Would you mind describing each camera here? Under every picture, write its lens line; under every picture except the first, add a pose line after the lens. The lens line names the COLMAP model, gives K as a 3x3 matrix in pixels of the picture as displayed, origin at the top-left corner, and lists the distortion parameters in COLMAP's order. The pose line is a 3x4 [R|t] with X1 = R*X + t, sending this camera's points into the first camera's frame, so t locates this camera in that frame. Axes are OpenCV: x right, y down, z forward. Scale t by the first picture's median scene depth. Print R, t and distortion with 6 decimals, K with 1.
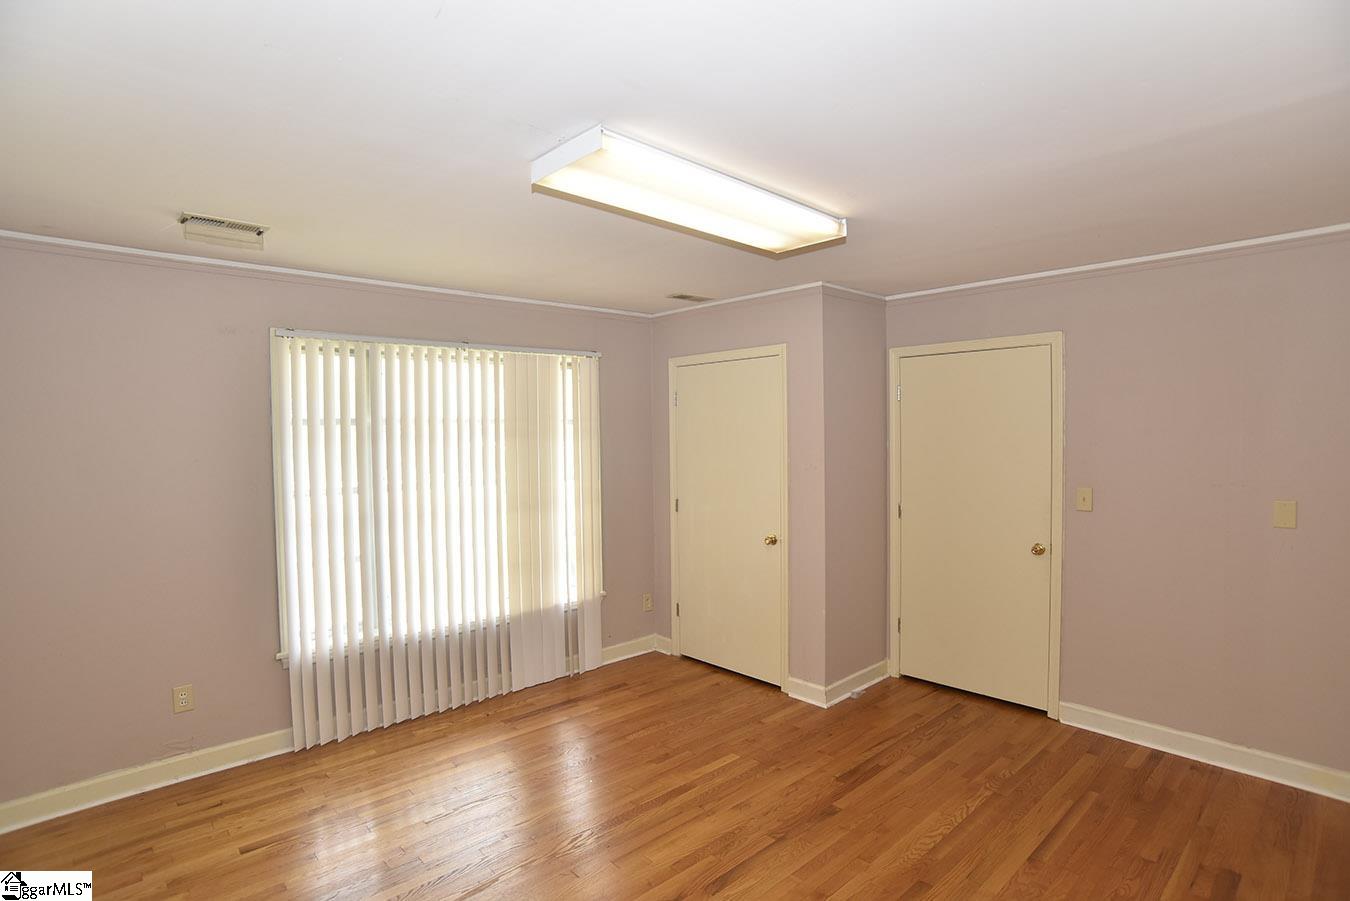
lens RADIAL K [[688.2, 0, 672.2], [0, 688.2, 452.7], [0, 0, 1]] dist [-0.107851, 0.054911]
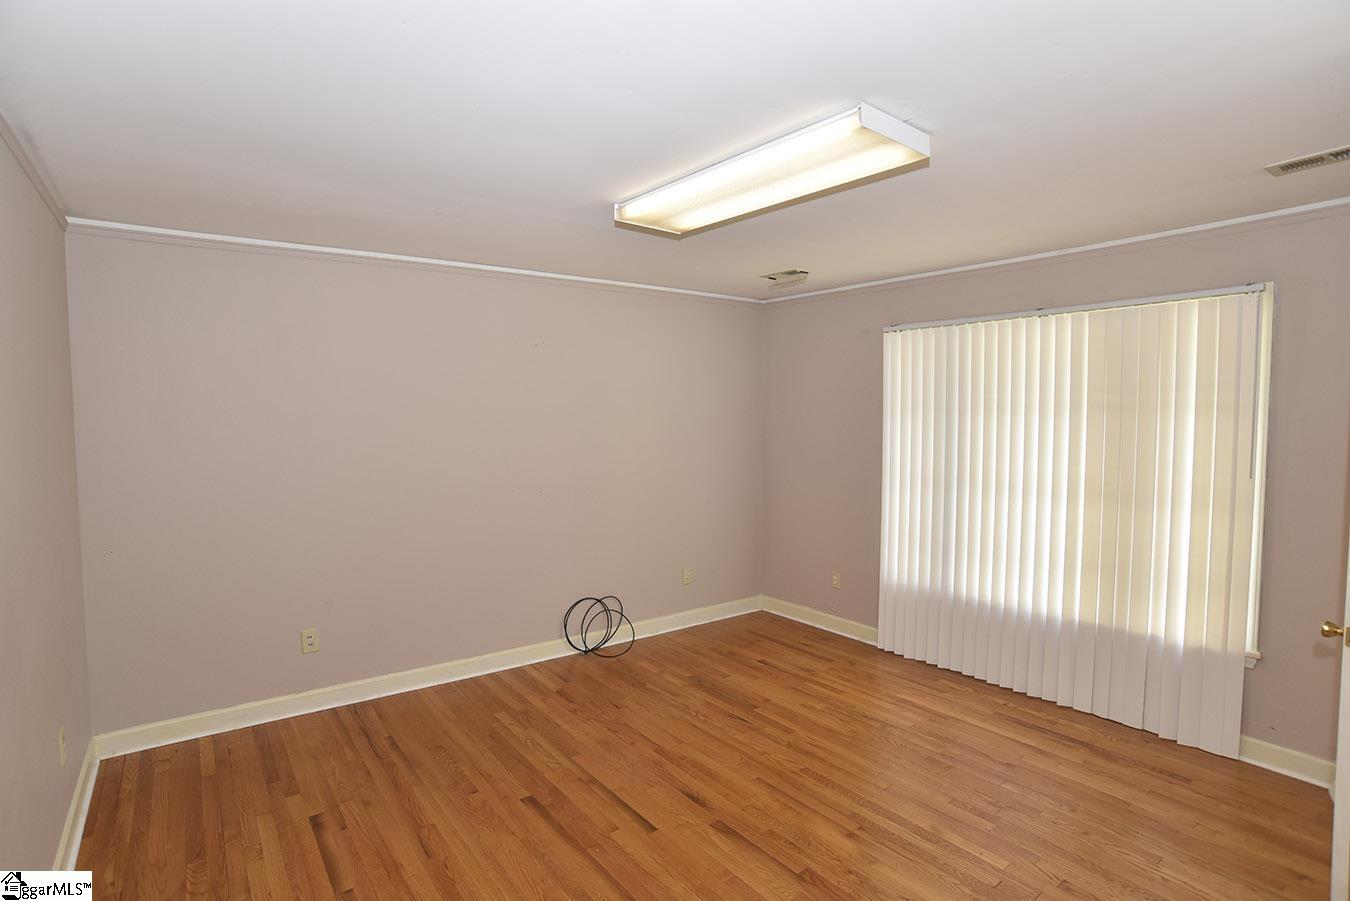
lens RADIAL K [[688.2, 0, 672.2], [0, 688.2, 452.7], [0, 0, 1]] dist [-0.107851, 0.054911]
pose [[-0.100763, 0.070367, -0.992419, 0.720594], [-0.022820, 0.997070, 0.073014, -0.024245], [0.994649, 0.030004, -0.098862, 0.650412]]
